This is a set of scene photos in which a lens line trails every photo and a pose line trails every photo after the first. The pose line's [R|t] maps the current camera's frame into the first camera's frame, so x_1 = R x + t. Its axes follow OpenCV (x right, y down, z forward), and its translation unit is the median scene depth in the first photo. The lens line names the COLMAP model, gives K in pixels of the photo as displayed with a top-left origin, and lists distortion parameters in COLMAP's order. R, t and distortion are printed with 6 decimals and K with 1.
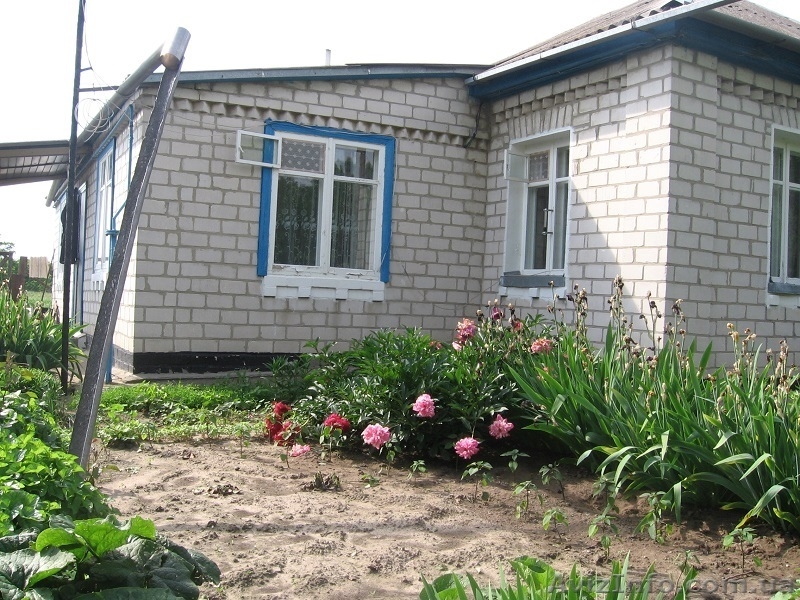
lens RADIAL K [[806.2, 0, 400.0], [0, 806.2, 300.0], [0, 0, 1]] dist [-0.134210, -0.001180]
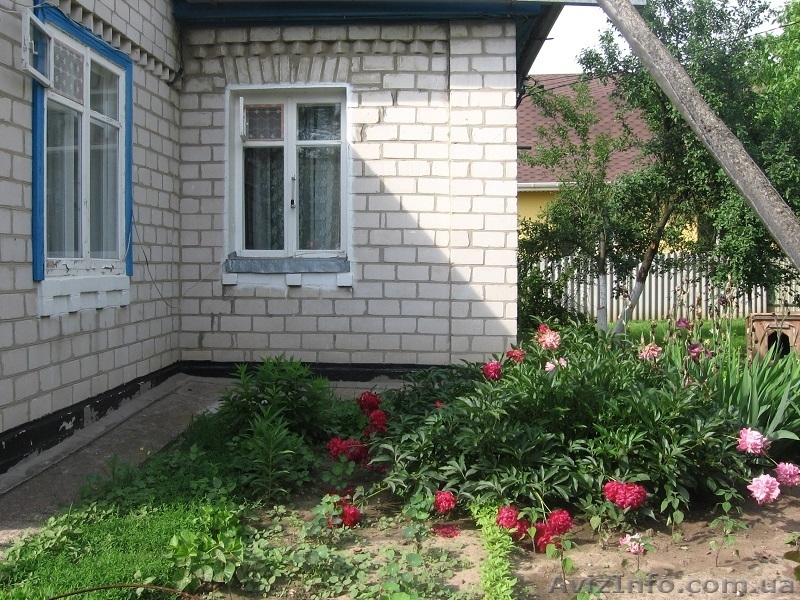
lens RADIAL K [[806.2, 0, 400.0], [0, 806.2, 300.0], [0, 0, 1]] dist [-0.134210, -0.001180]
pose [[0.522039, -0.078517, 0.849300, -0.500642], [0.021855, 0.996658, 0.078706, -0.053743], [-0.852642, -0.022526, 0.522010, 0.506244]]
